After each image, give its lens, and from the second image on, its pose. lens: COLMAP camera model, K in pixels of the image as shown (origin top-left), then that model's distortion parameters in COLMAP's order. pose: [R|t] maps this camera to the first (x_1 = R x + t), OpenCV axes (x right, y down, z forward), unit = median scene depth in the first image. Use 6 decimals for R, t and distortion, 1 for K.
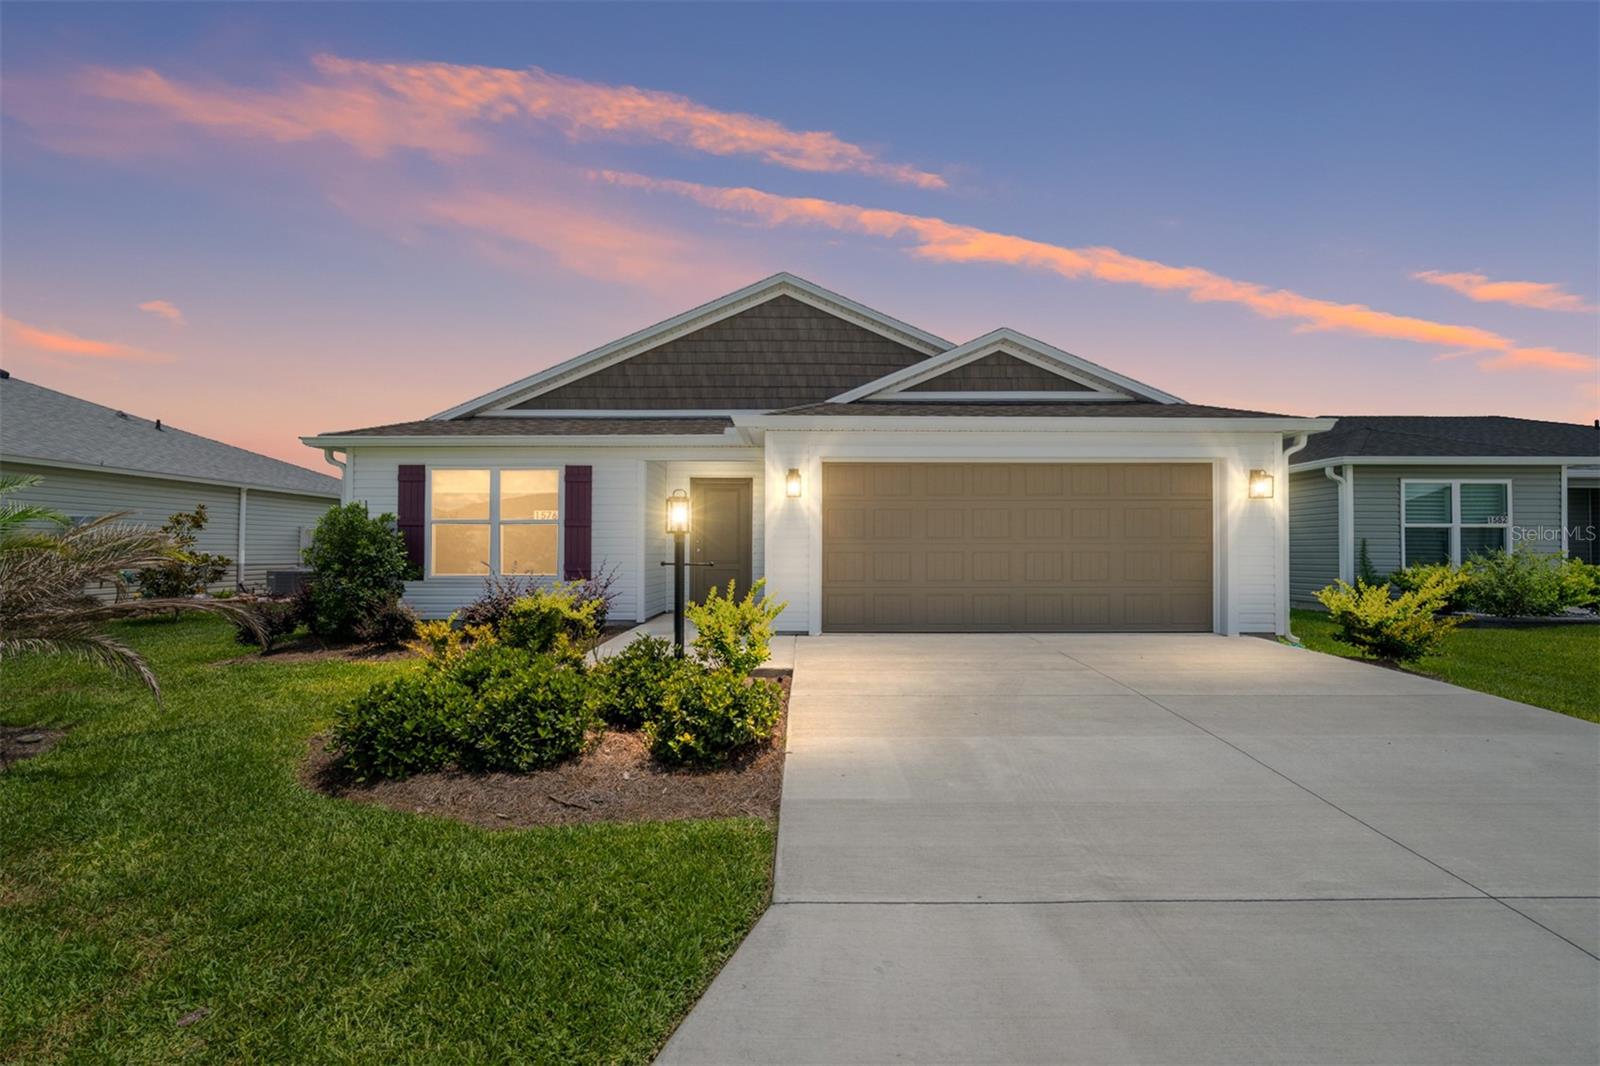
lens RADIAL K [[645.1, 0, 800.5], [0, 645.1, 551.5], [0, 0, 1]] dist [-0.000987, -0.000018]
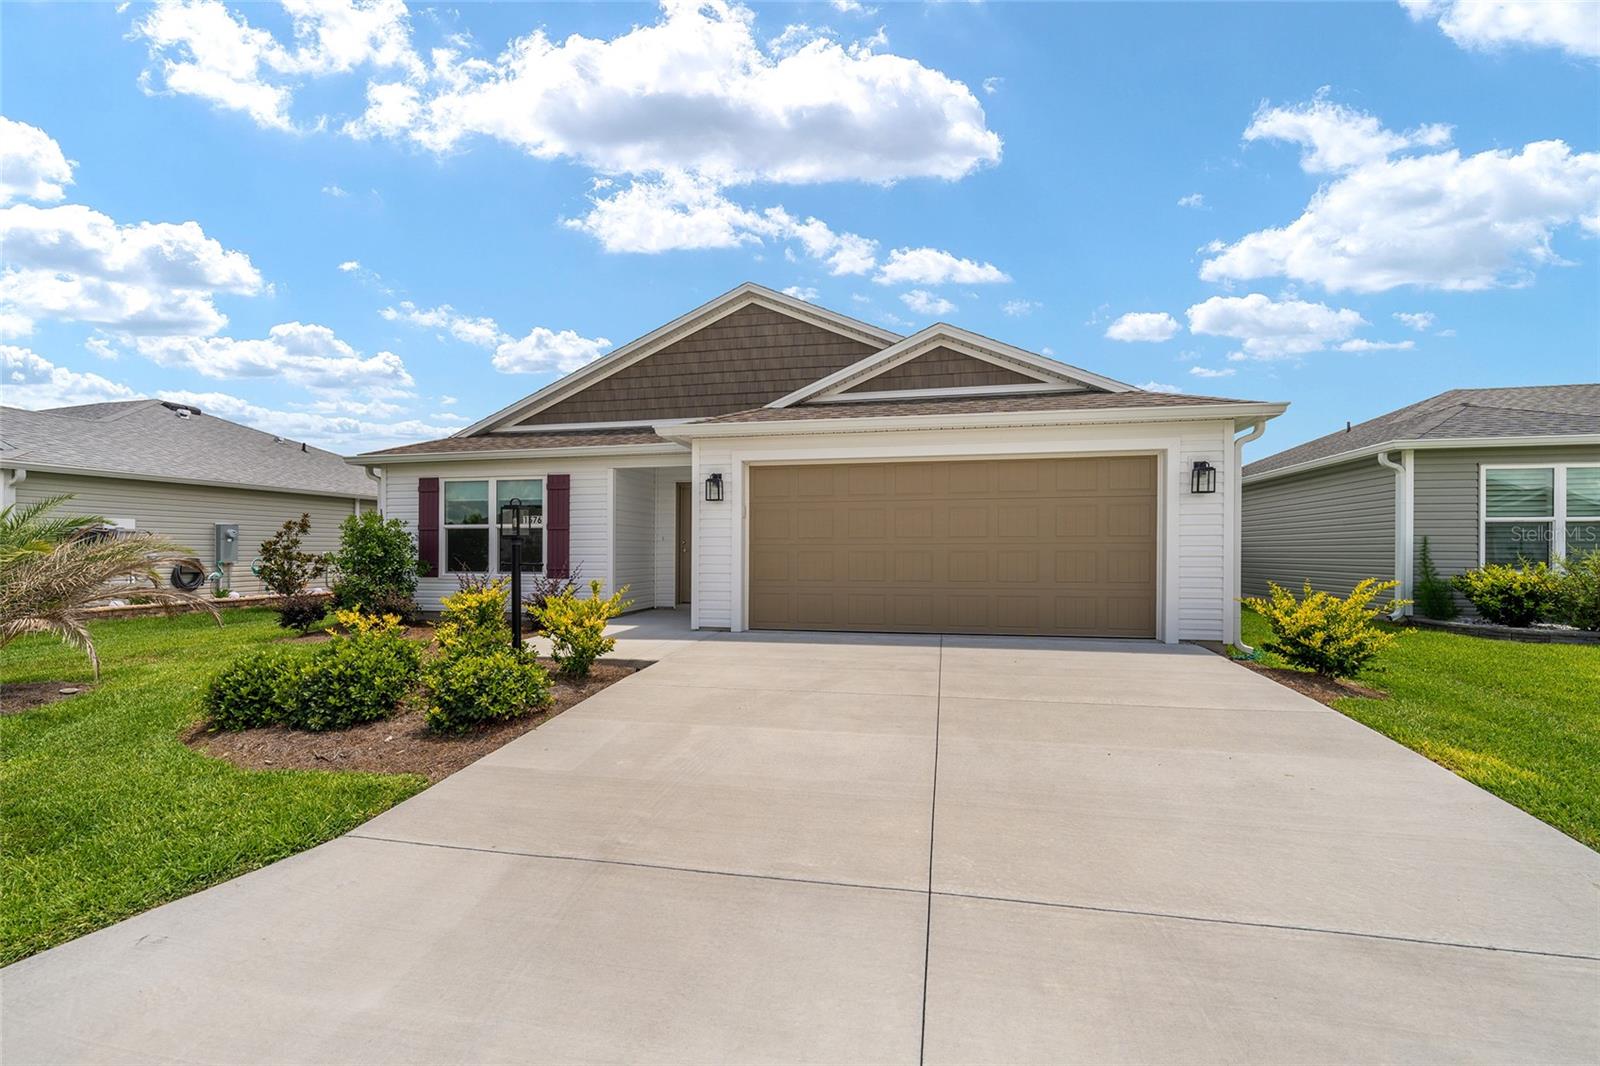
lens RADIAL K [[650.0, 0, 801.6], [0, 650.0, 558.9], [0, 0, 1]] dist [-0.001824, 0.000014]
pose [[0.979523, 0.001208, -0.201327, 0.286472], [0.001218, 0.999928, 0.011929, -0.000890], [0.201327, -0.011930, 0.979451, -0.011012]]
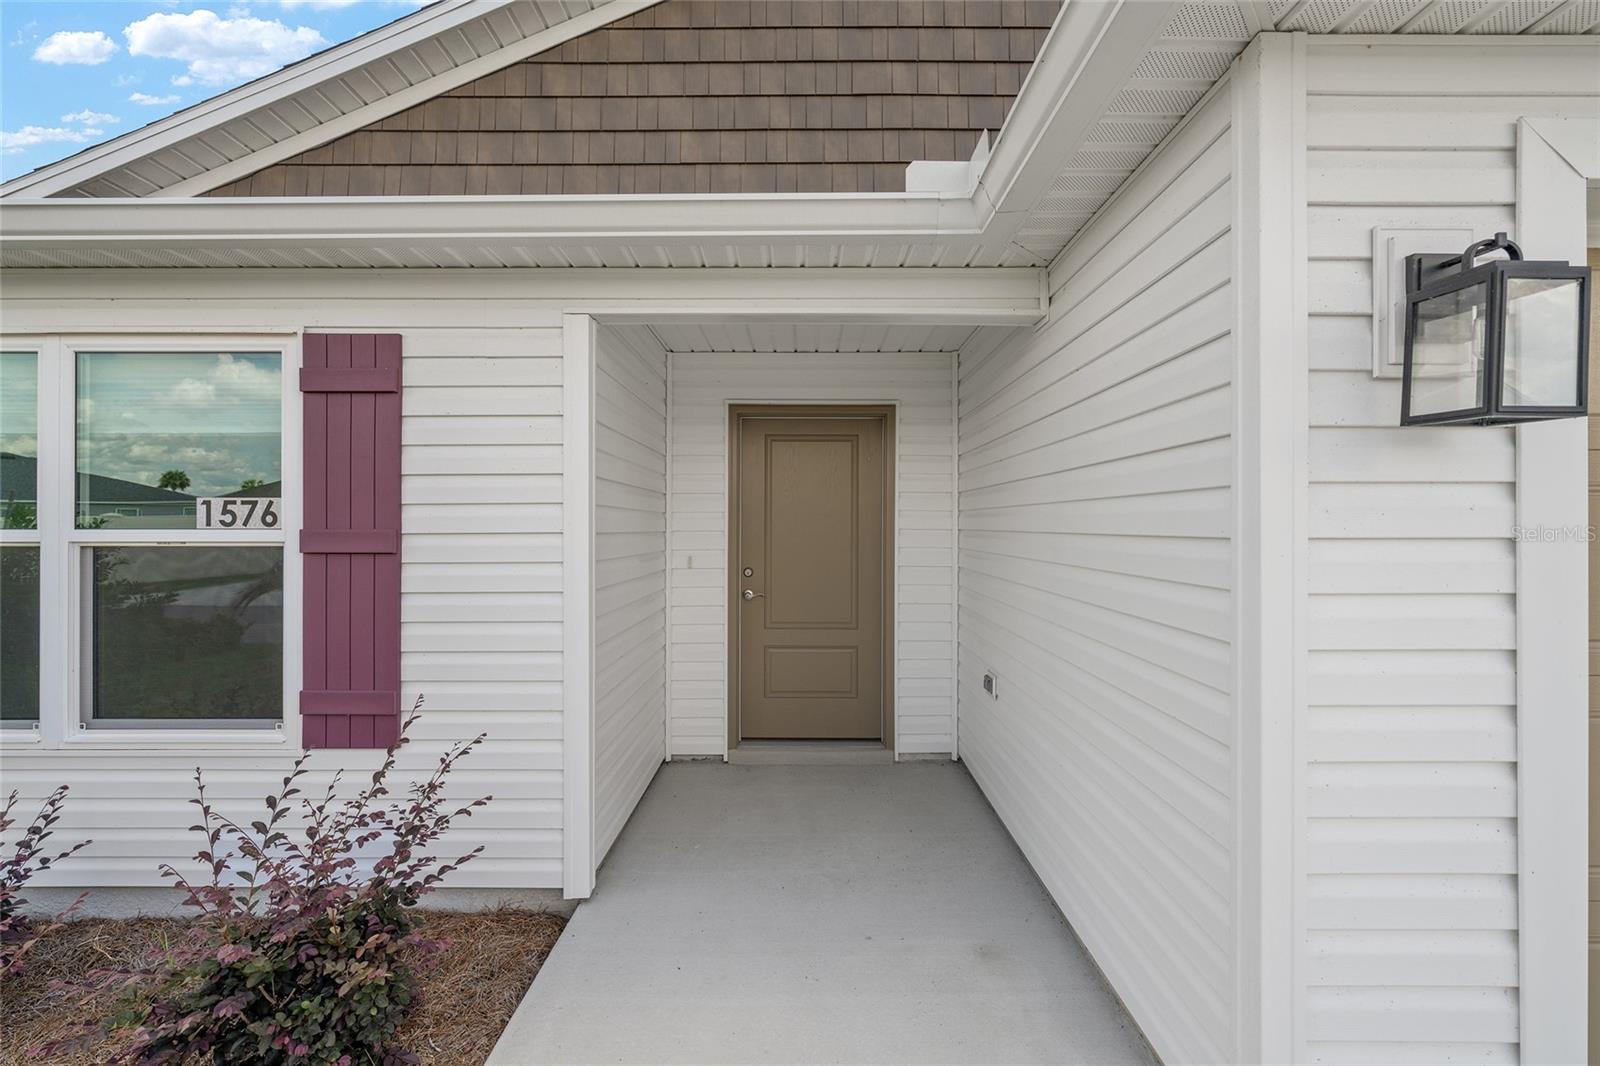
lens RADIAL K [[672.8, 0, 801.6], [0, 672.8, 532.7], [0, 0, 1]] dist [-0.000392, 0.000019]
pose [[0.999932, -0.004384, 0.010802, -0.153772], [0.004332, 0.999979, 0.004833, -0.047353], [-0.010823, -0.004786, 0.999930, 0.700869]]
